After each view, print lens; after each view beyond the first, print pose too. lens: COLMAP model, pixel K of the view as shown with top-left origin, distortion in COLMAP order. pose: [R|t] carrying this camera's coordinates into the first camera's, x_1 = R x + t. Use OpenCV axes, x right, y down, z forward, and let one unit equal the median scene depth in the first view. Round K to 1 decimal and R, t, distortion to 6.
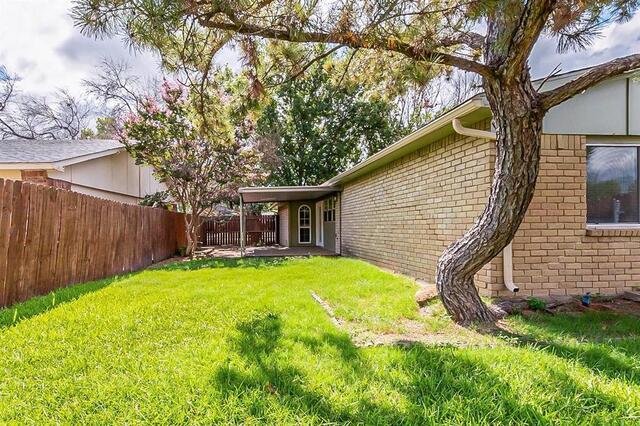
lens RADIAL K [[324.9, 0, 314.2], [0, 324.9, 225.4], [0, 0, 1]] dist [0.012270, -0.001949]
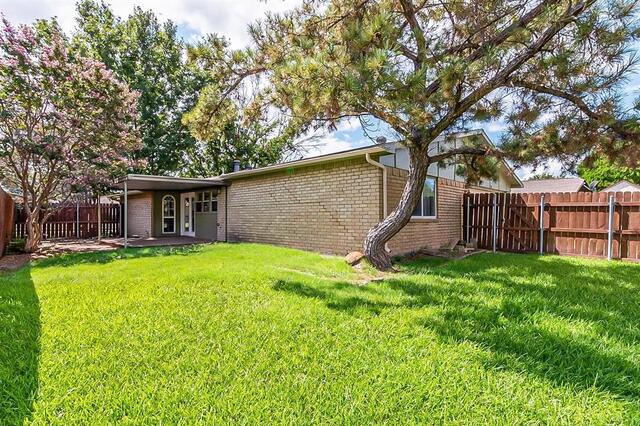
lens RADIAL K [[324.9, 0, 316.3], [0, 324.9, 211.7], [0, 0, 1]] dist [0.012270, -0.001949]
pose [[0.775104, 0.015480, 0.631644, -0.635160], [-0.004967, 0.999818, -0.018408, 0.007743], [-0.631814, 0.011131, 0.775040, -0.112994]]
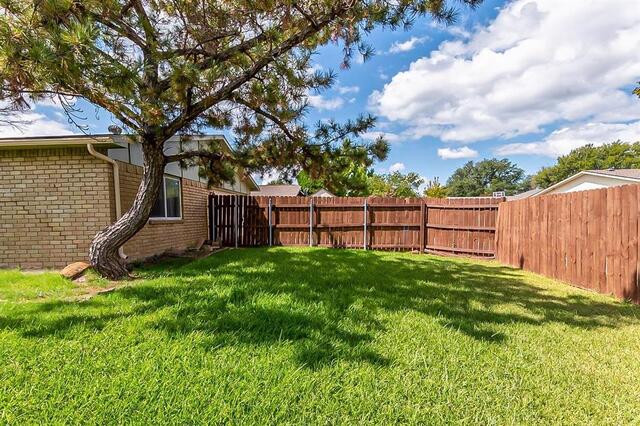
lens RADIAL K [[324.9, 0, 325.7], [0, 324.9, 225.2], [0, 0, 1]] dist [0.012270, -0.001949]
pose [[0.138842, -0.028778, 0.989896, -0.637974], [0.019435, 0.999464, 0.026330, 0.008780], [-0.990124, 0.015583, 0.139327, -0.162703]]
